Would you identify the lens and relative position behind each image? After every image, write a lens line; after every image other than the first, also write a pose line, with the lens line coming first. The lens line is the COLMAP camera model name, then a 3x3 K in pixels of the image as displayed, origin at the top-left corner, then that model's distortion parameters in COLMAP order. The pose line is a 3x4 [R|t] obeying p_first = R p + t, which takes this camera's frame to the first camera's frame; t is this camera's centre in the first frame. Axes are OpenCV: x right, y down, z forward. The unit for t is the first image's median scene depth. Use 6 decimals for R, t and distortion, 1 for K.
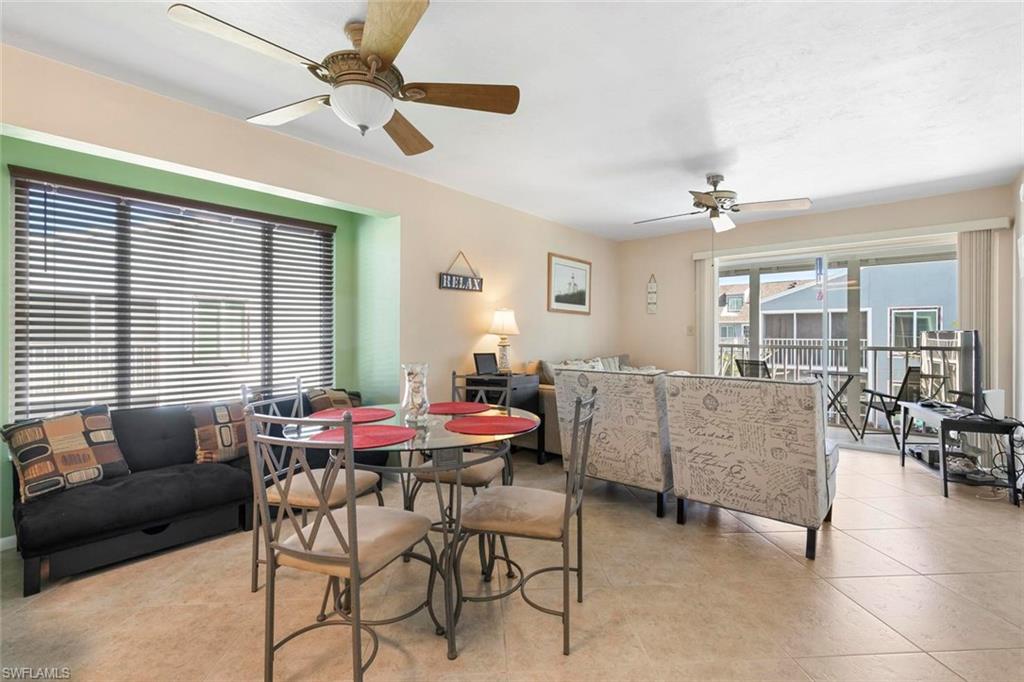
lens RADIAL K [[472.1, 0, 510.0], [0, 472.1, 337.8], [0, 0, 1]] dist [0.000794, -0.000262]
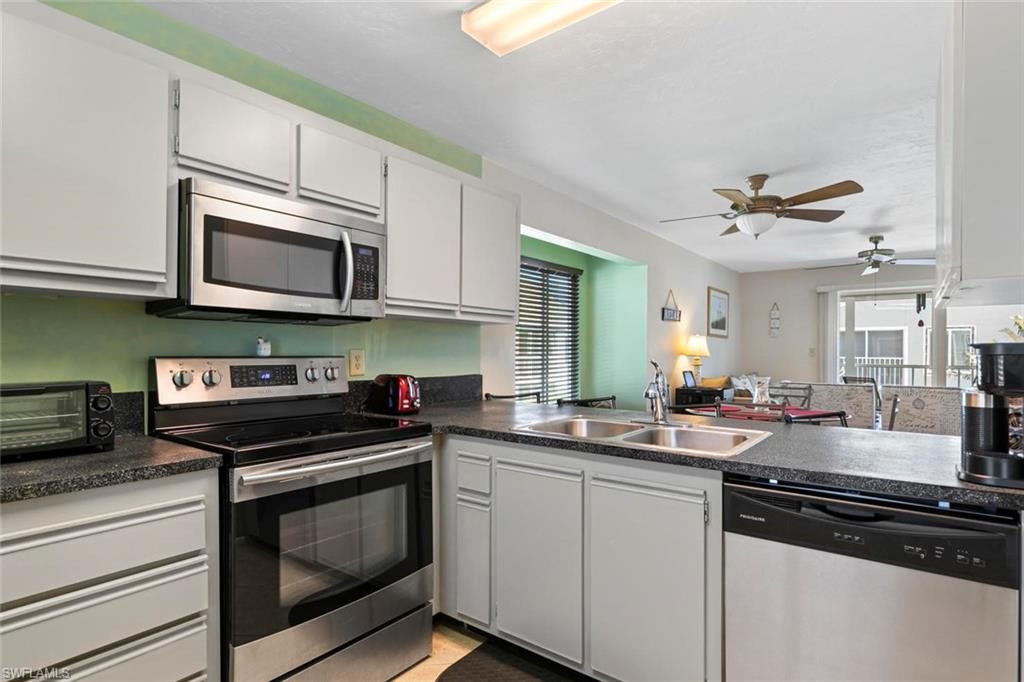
lens RADIAL K [[535.7, 0, 510.4], [0, 535.7, 354.5], [0, 0, 1]] dist [-0.001182, -0.000325]
pose [[0.998235, 0.002103, 0.059358, -0.491637], [-0.002206, 0.999996, 0.001669, -0.010389], [-0.059354, -0.001797, 0.998235, -0.315671]]
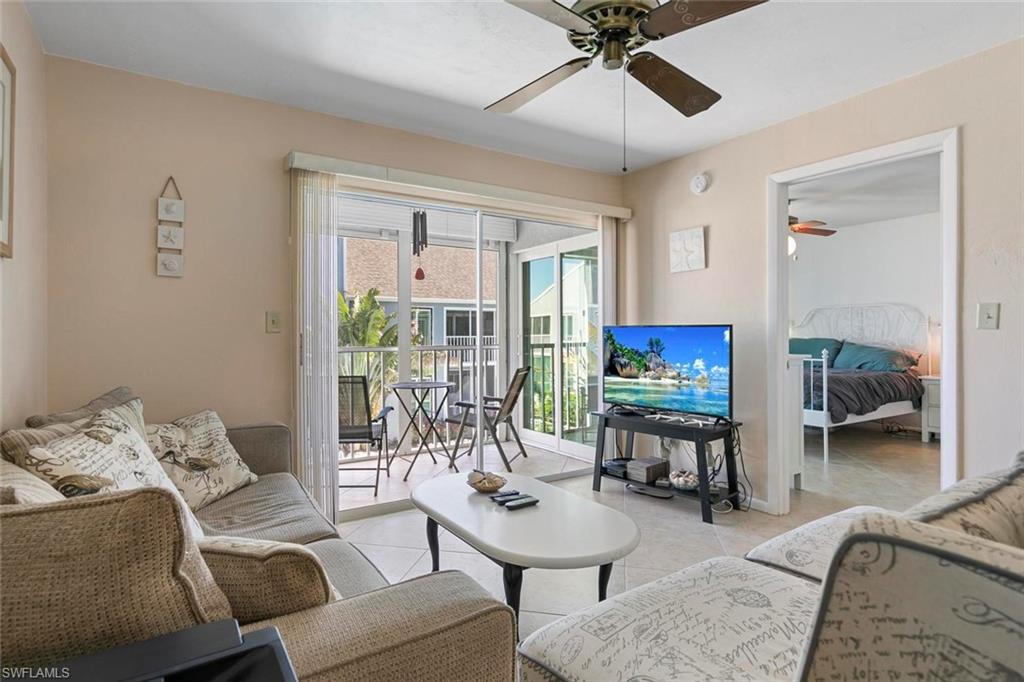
lens RADIAL K [[519.0, 0, 512.0], [0, 519.0, 341.0], [0, 0, 1]] dist [-0.000494, -0.000029]
pose [[0.261835, -0.017197, 0.964959, -0.044013], [0.019700, 0.999728, 0.012471, 0.001482], [-0.964911, 0.015744, 0.262103, 0.718315]]
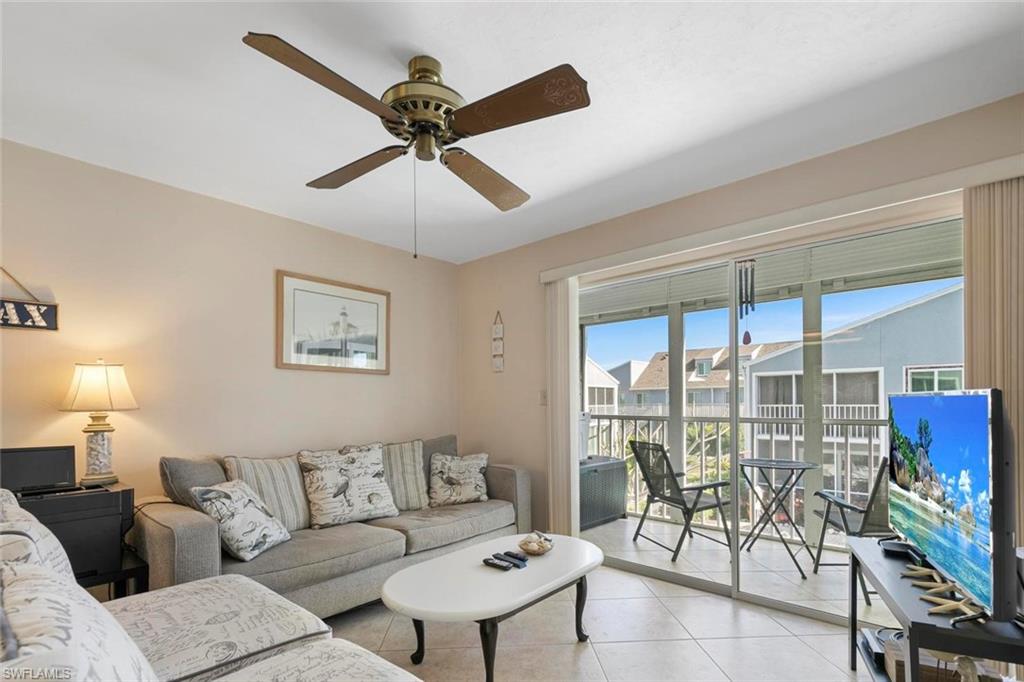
lens RADIAL K [[493.6, 0, 510.5], [0, 493.6, 407.1], [0, 0, 1]] dist [-0.000389, 0.000072]
pose [[0.999825, -0.014566, -0.011718, 0.376871], [0.014563, 0.999894, -0.000366, -0.003122], [0.011722, 0.000195, 0.999931, 0.378585]]
